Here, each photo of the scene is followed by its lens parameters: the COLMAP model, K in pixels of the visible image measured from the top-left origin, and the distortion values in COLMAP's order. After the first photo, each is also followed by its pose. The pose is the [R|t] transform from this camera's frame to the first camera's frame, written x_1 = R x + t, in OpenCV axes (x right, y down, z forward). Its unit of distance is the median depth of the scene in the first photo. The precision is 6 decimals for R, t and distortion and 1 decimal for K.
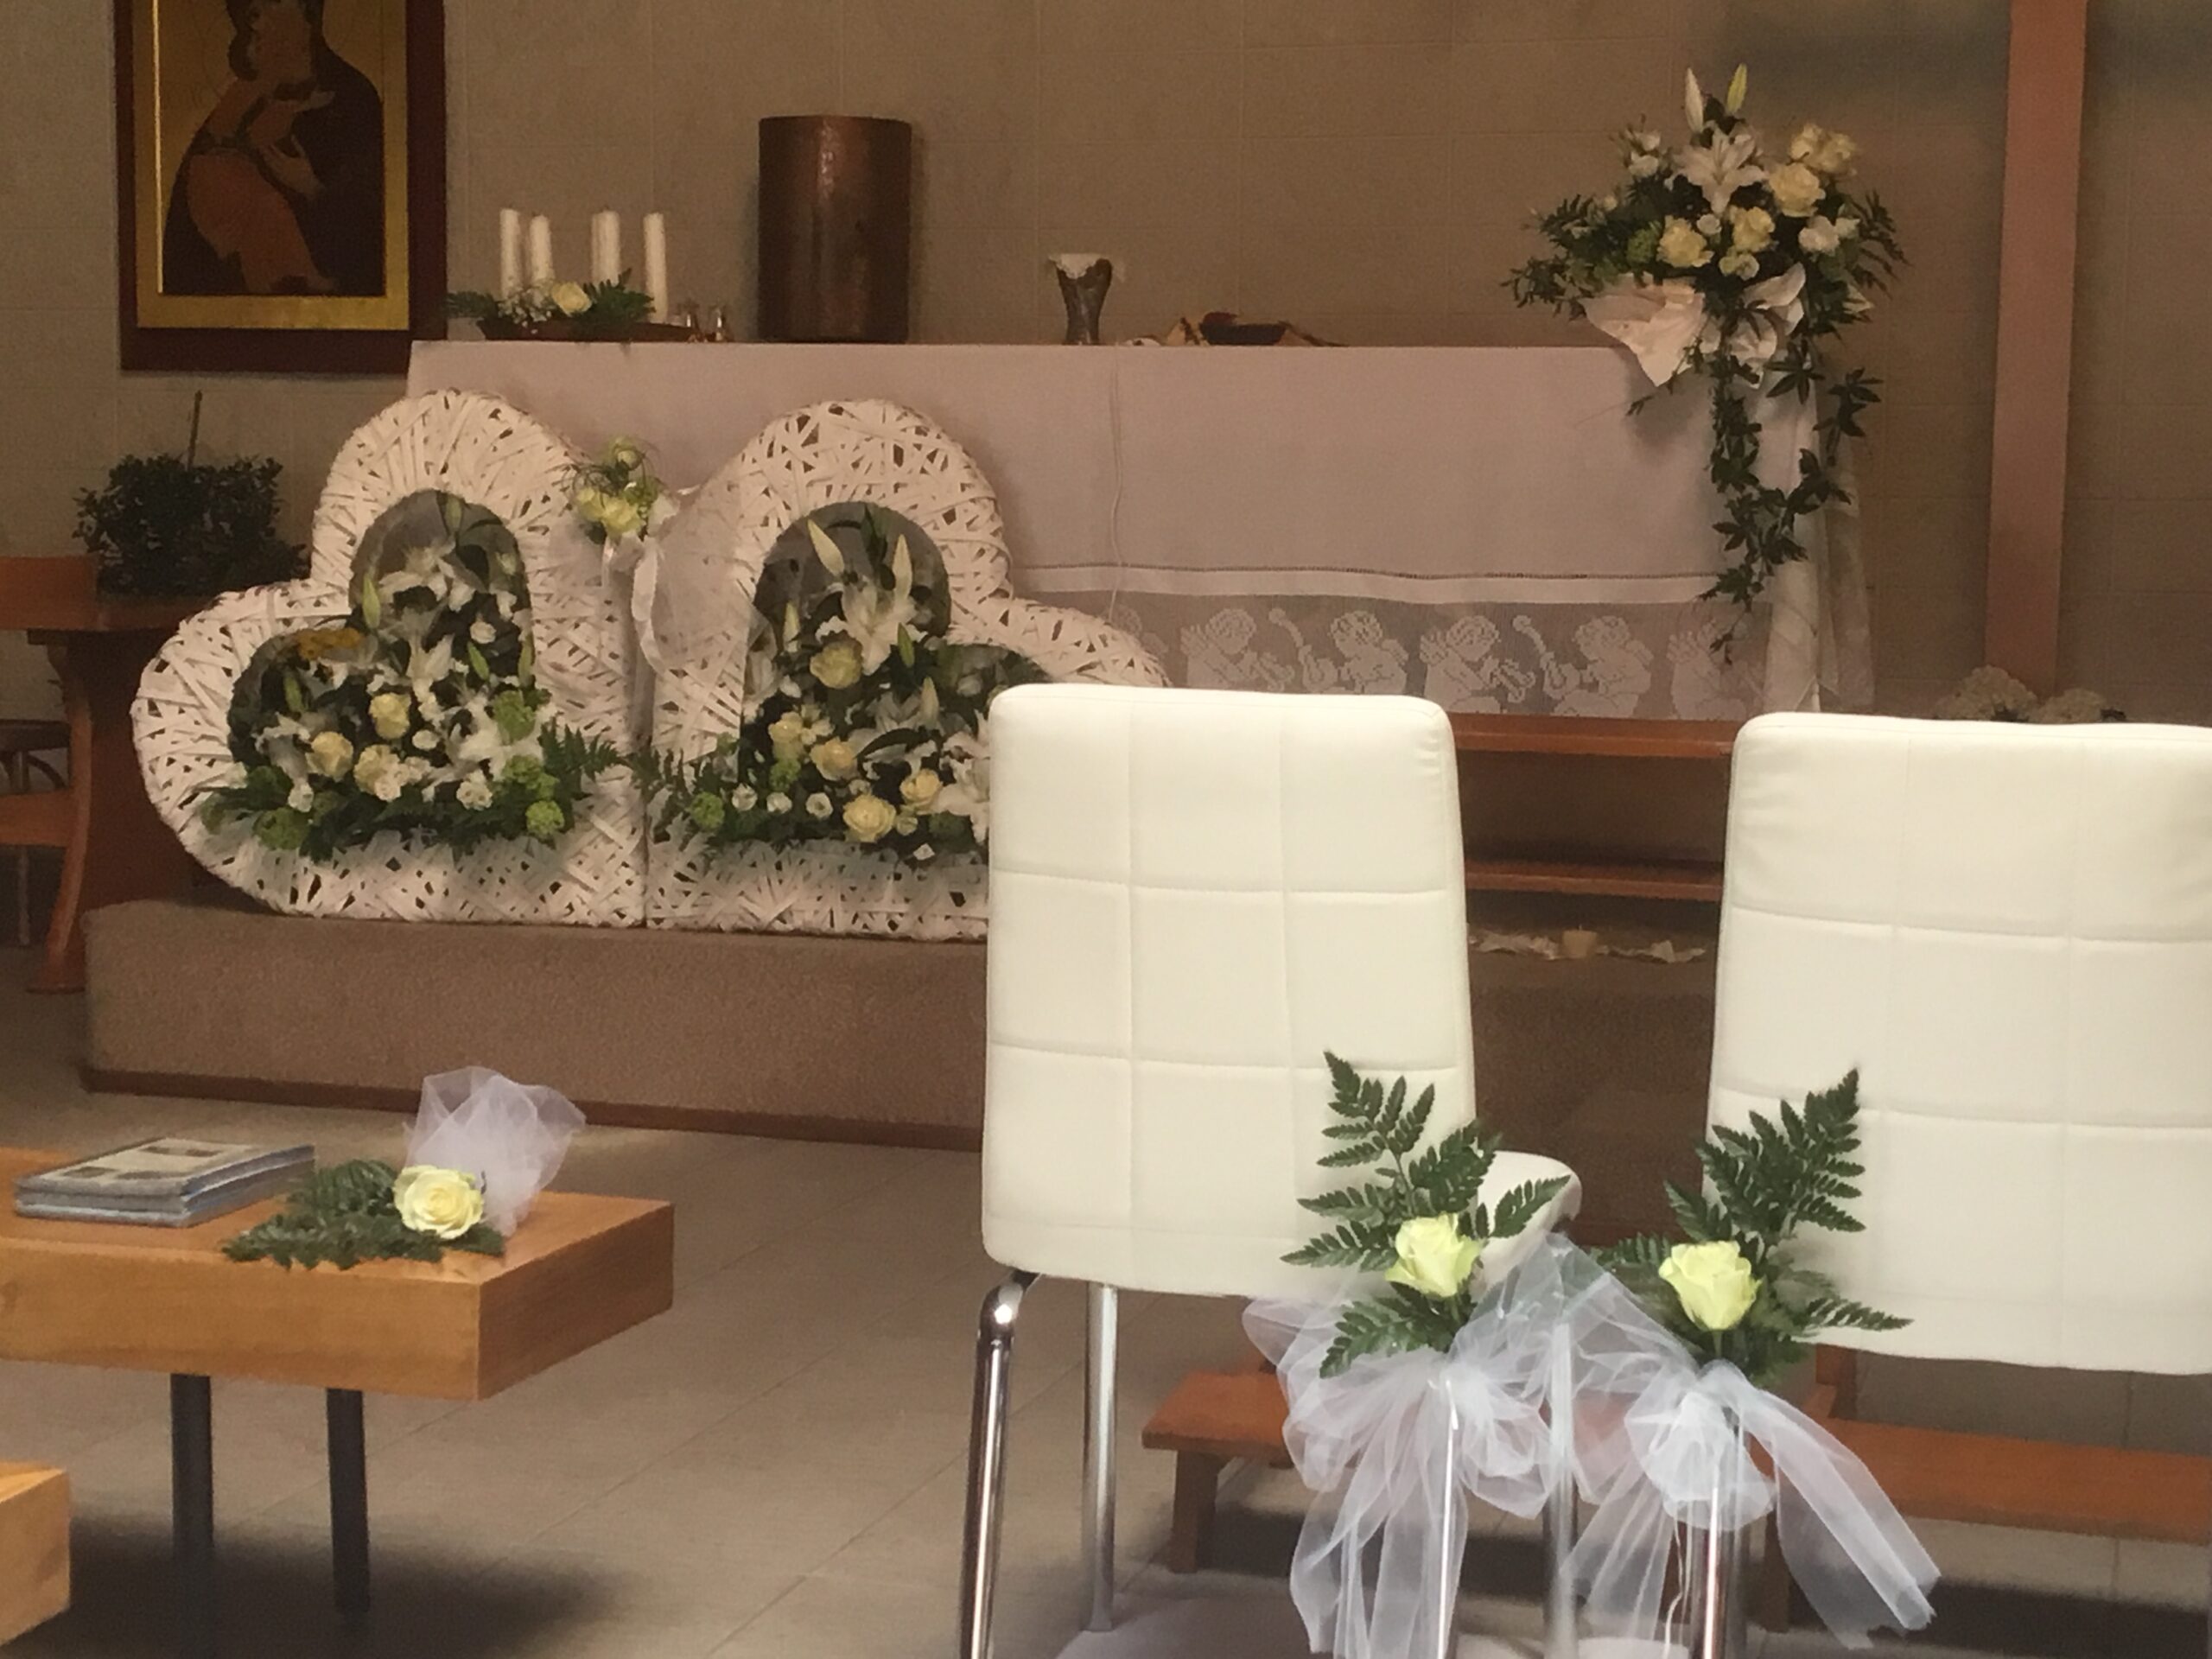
lens RADIAL K [[3649.8, 0, 1106.0], [0, 3649.8, 829.5], [0, 0, 1]] dist [-0.027946, 0.948887]
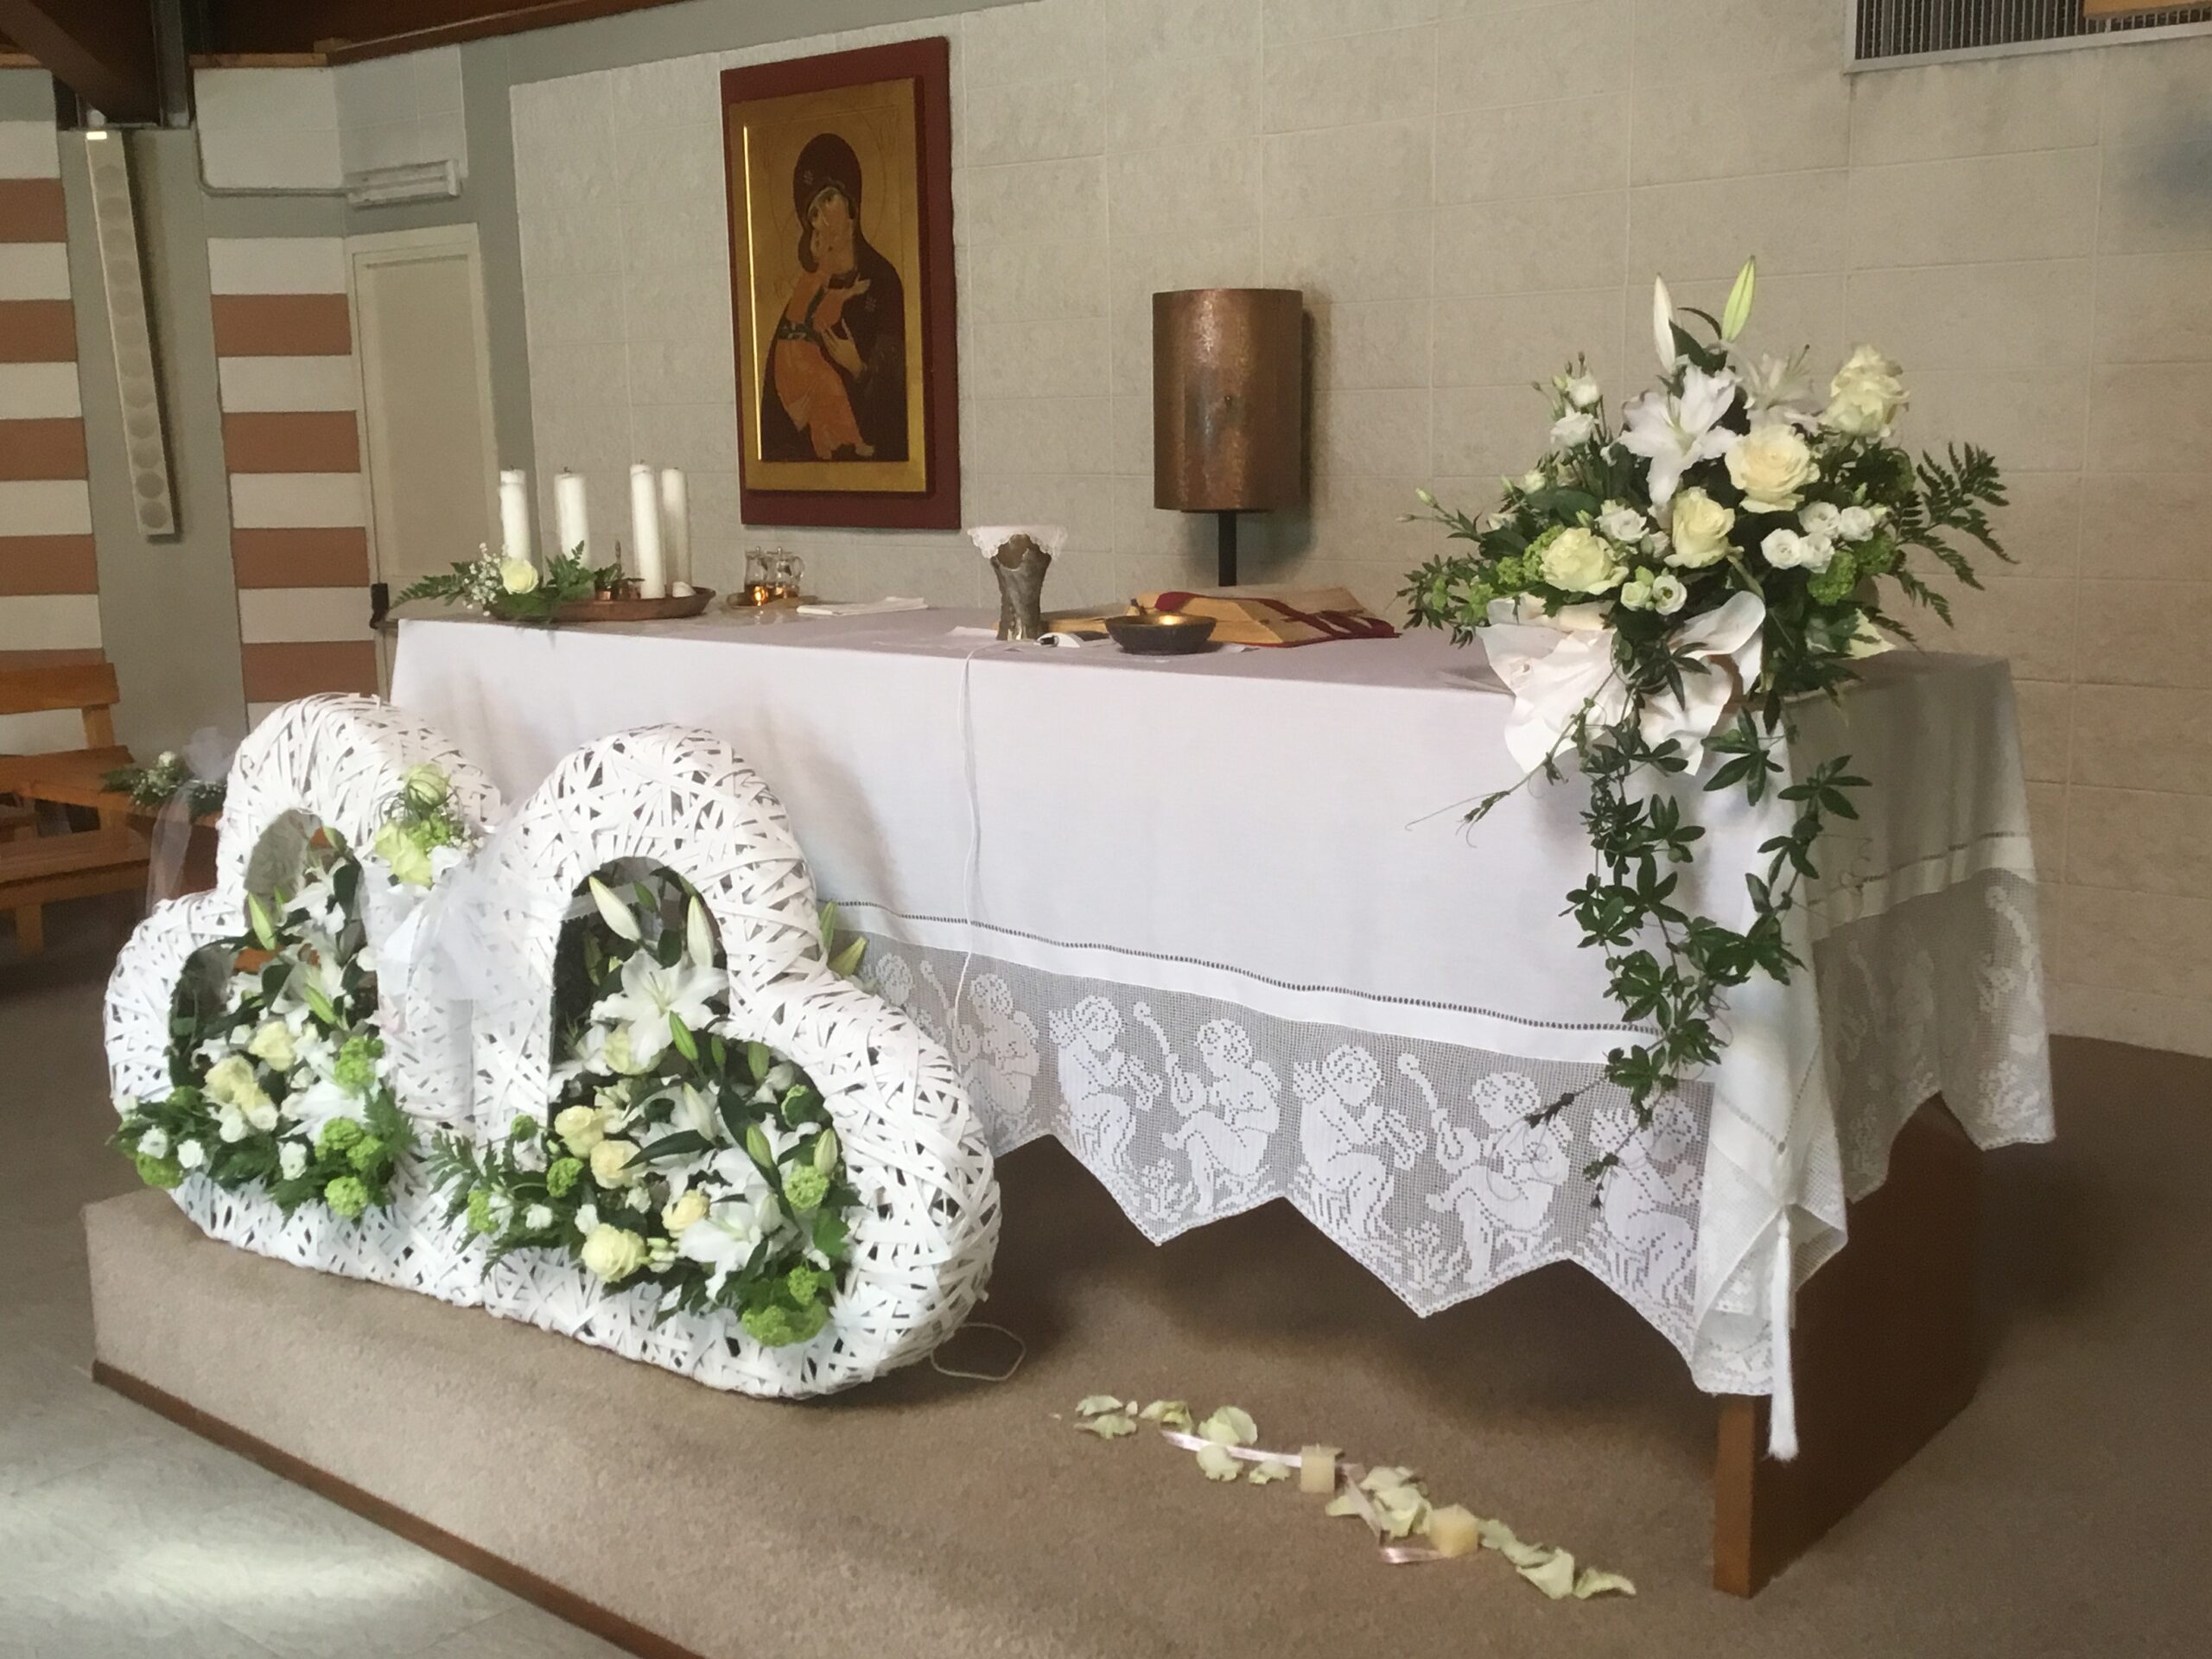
lens RADIAL K [[2389.5, 0, 1106.0], [0, 2389.5, 829.5], [0, 0, 1]] dist [0.080882, -0.015559]
pose [[0.914564, 0.039598, -0.402499, 0.247612], [-0.011064, 0.997273, 0.072973, -0.136558], [0.404291, -0.062285, 0.912507, 0.541028]]
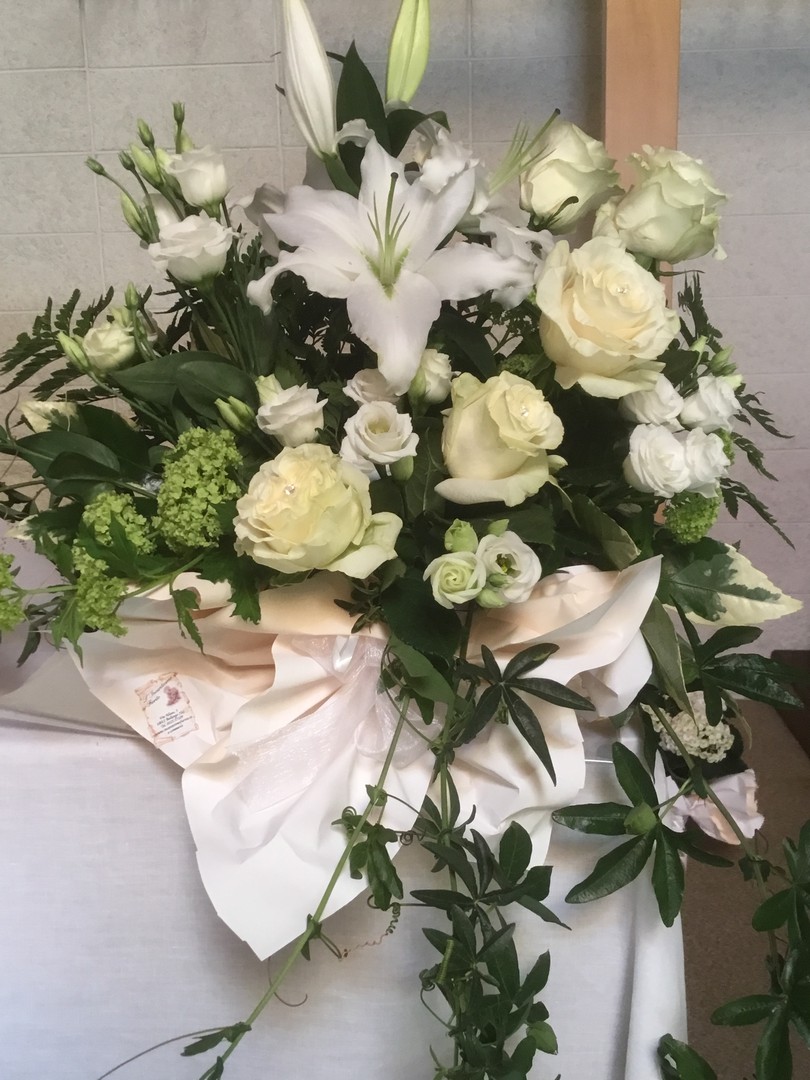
lens RADIAL K [[1166.7, 0, 405.0], [0, 1166.7, 540.0], [0, 0, 1]] dist [0.080882, -0.015559]
pose [[0.968454, -0.085413, 0.234096, 0.135856], [0.054524, 0.989291, 0.135392, -0.164529], [-0.243154, -0.118357, 0.962740, 0.862540]]
